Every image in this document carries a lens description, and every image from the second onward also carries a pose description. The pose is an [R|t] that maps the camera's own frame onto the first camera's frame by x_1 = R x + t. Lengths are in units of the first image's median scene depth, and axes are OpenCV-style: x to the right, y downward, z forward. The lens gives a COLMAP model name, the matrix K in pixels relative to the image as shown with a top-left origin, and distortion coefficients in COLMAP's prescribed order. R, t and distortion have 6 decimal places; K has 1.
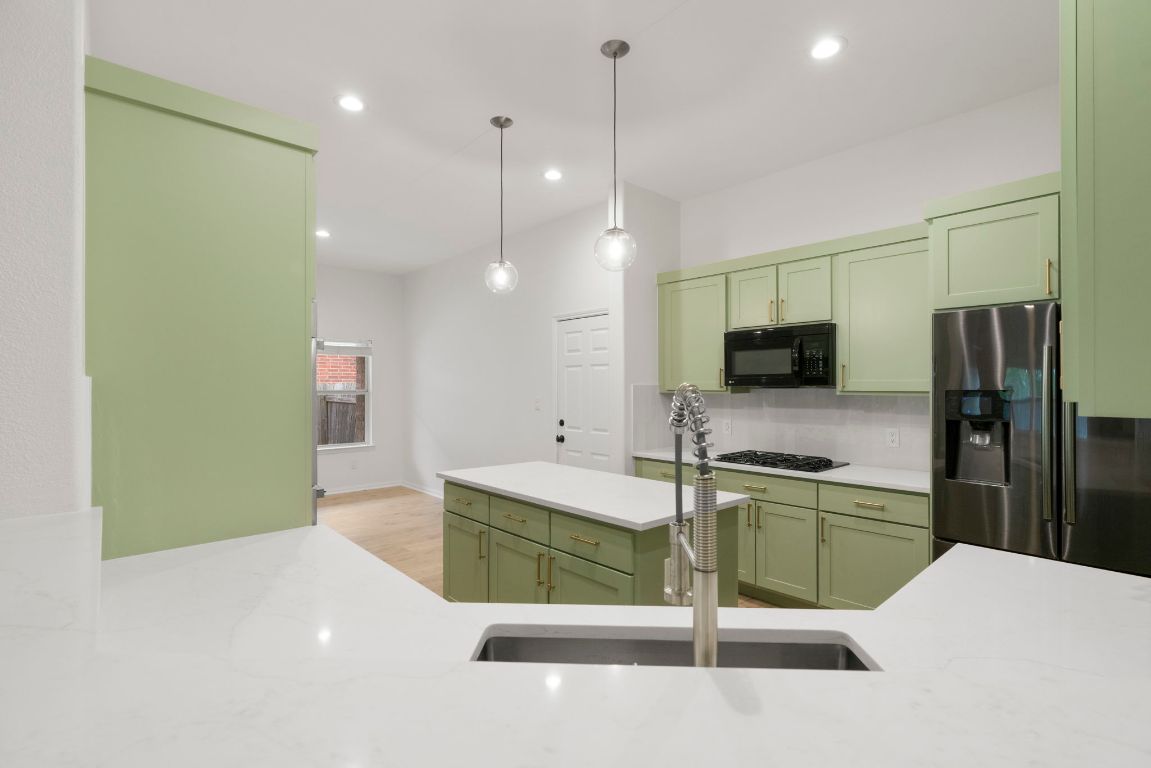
lens RADIAL K [[519.8, 0, 575.5], [0, 519.8, 384.0], [0, 0, 1]] dist [-0.015770, 0.008602]
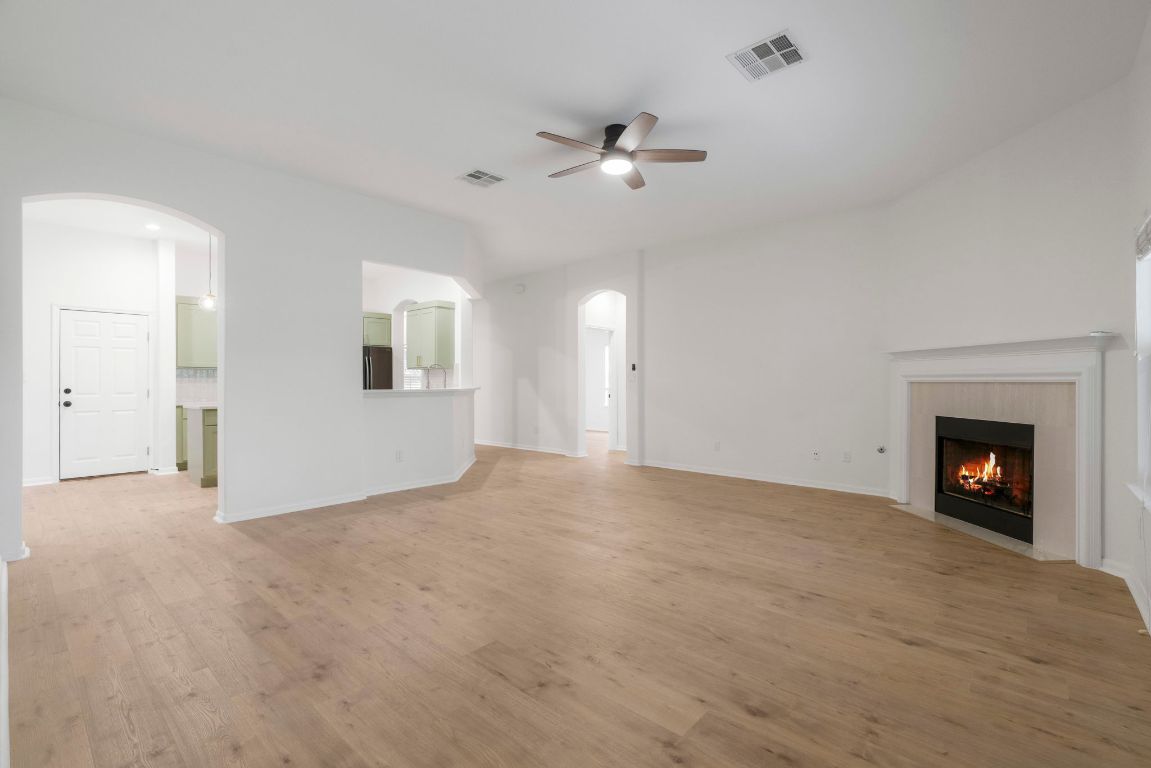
lens RADIAL K [[519.8, 0, 575.5], [0, 519.8, 384.0], [0, 0, 1]] dist [-0.015770, 0.008602]
pose [[-0.094888, -0.002388, 0.995485, -1.821493], [-0.002871, 0.999994, 0.002126, 0.069280], [-0.995484, -0.002656, -0.094895, -0.129098]]
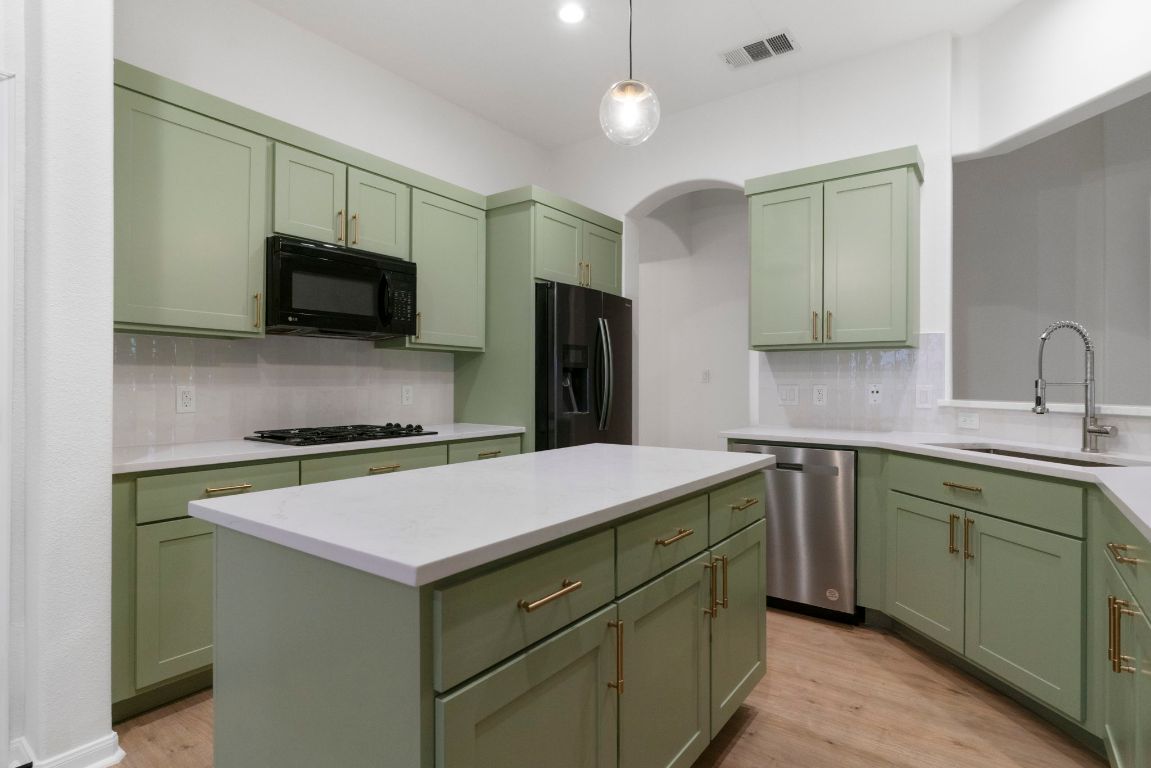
lens RADIAL K [[566.3, 0, 585.1], [0, 566.3, 387.1], [0, 0, 1]] dist [-0.041992, -0.000002]
pose [[-0.192269, -0.006867, 0.981318, -0.426090], [-0.009668, 0.999940, 0.005103, 0.071144], [-0.981295, -0.008506, -0.192324, 0.786631]]
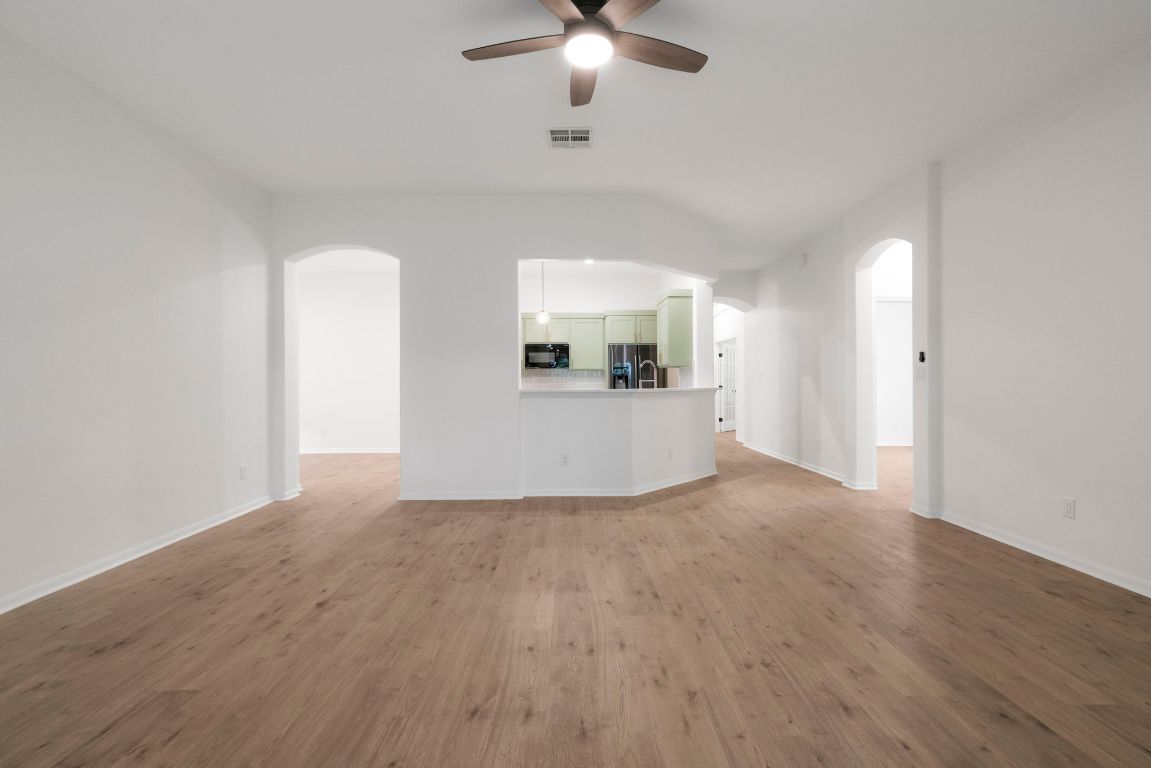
lens RADIAL K [[519.8, 0, 575.5], [0, 519.8, 384.0], [0, 0, 1]] dist [-0.015770, 0.008602]
pose [[0.665798, -0.004132, 0.746120, -1.326396], [-0.000766, 0.999980, 0.006222, 0.065810], [-0.746132, -0.004714, 0.665782, -0.727379]]
